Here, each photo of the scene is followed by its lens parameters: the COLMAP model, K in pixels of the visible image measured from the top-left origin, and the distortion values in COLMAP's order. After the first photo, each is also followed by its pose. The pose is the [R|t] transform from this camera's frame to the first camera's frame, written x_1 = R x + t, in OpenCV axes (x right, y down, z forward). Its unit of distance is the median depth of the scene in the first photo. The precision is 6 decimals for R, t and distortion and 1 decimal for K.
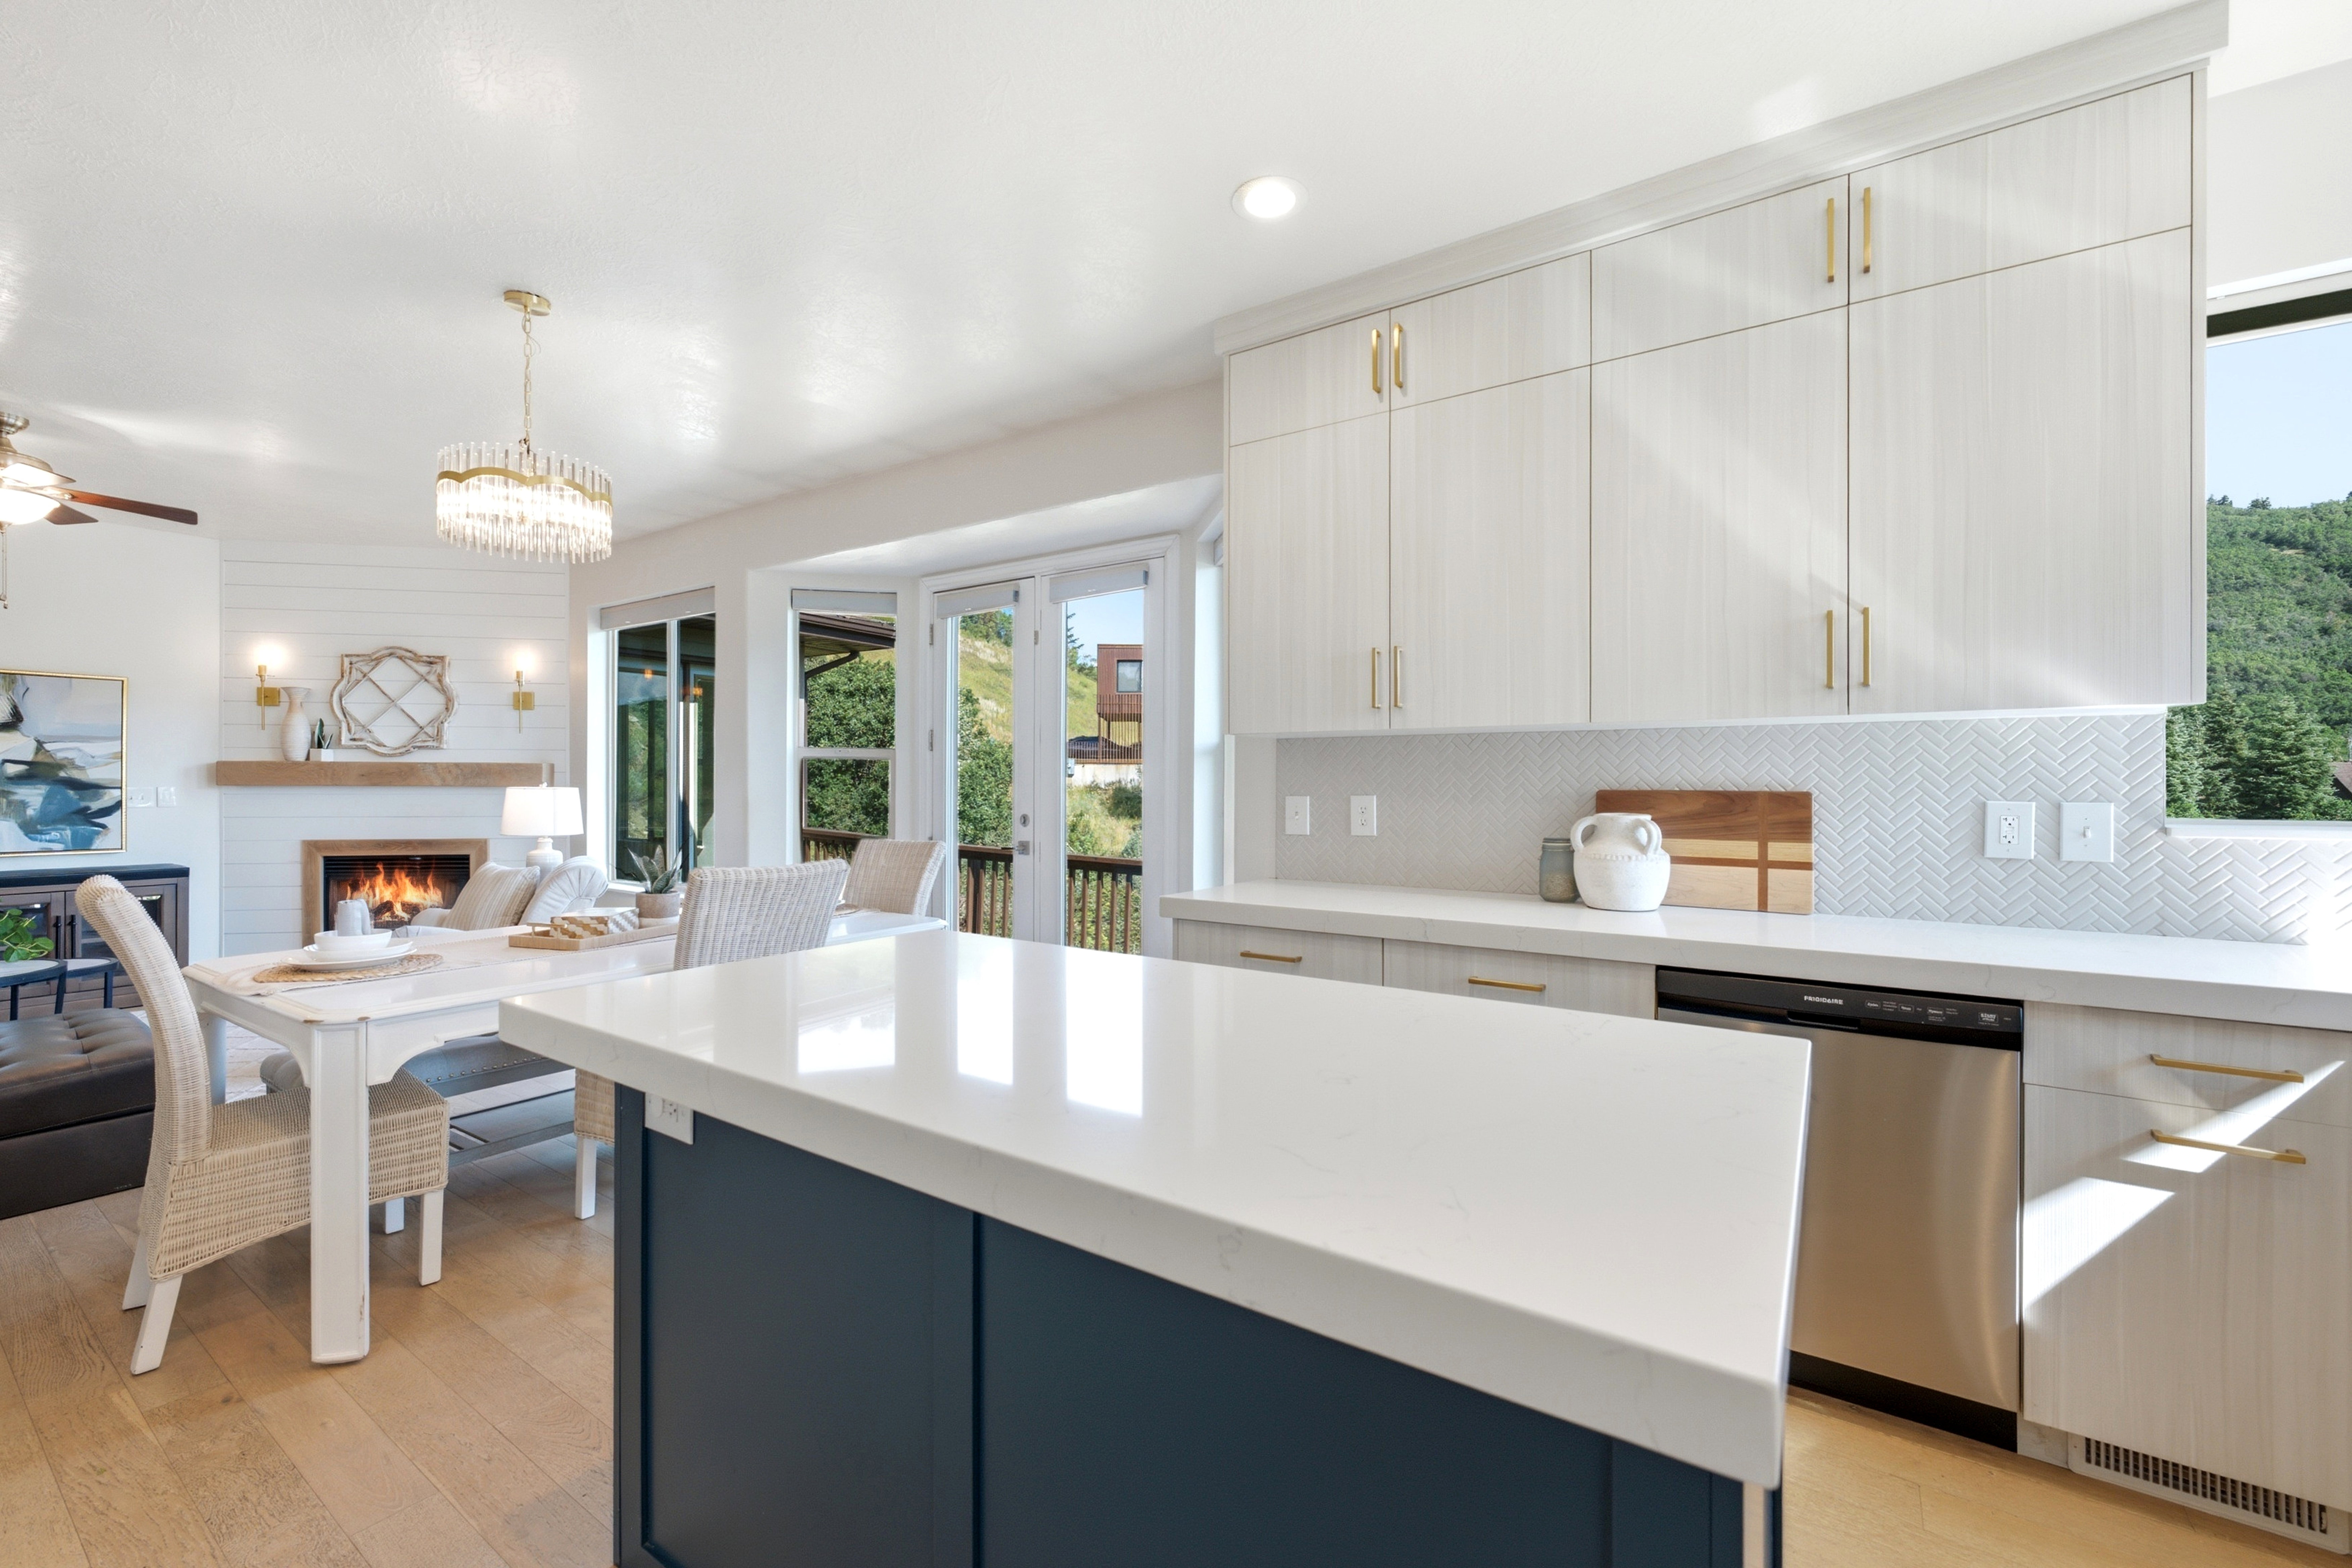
lens RADIAL K [[960.2, 0, 1180.4], [0, 960.2, 784.9], [0, 0, 1]] dist [0.002369, -0.000511]
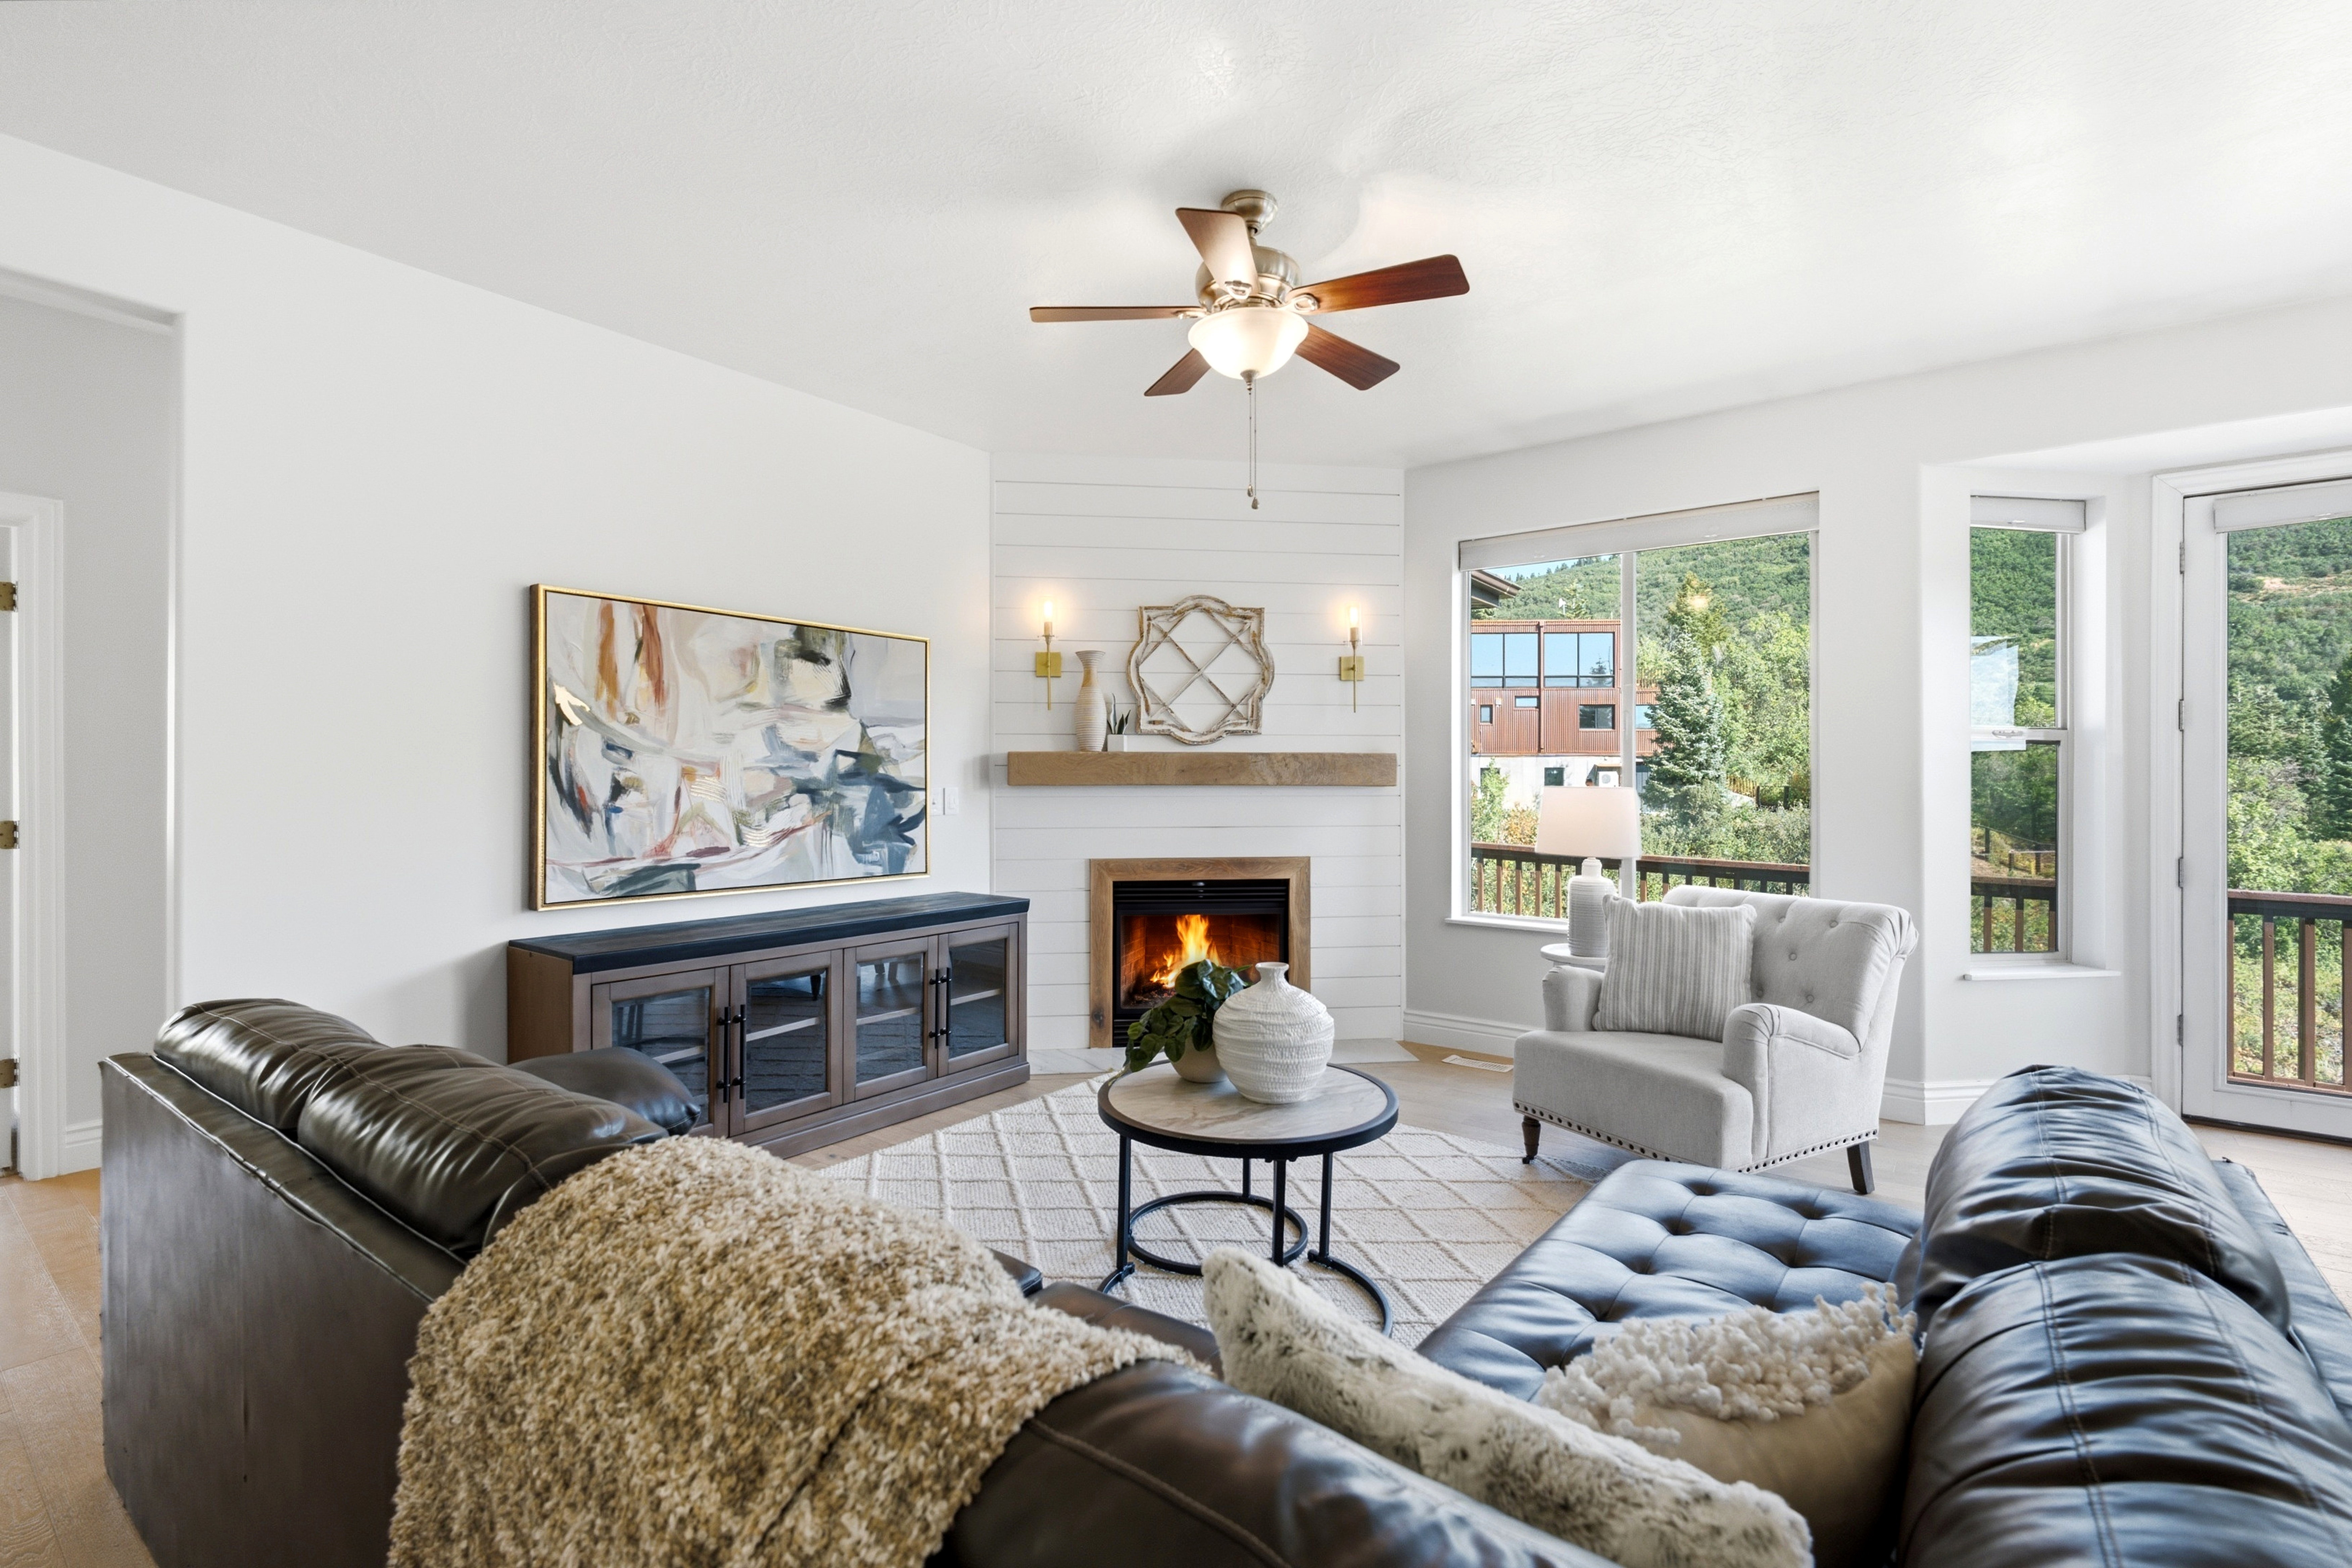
lens RADIAL K [[1028.8, 0, 1171.0], [0, 1028.8, 782.5], [0, 0, 1]] dist [0.003925, -0.000298]
pose [[0.997494, -0.003297, -0.070677, -0.800482], [0.003464, 0.999991, 0.002245, -0.002770], [0.070669, -0.002485, 0.997497, 0.217294]]
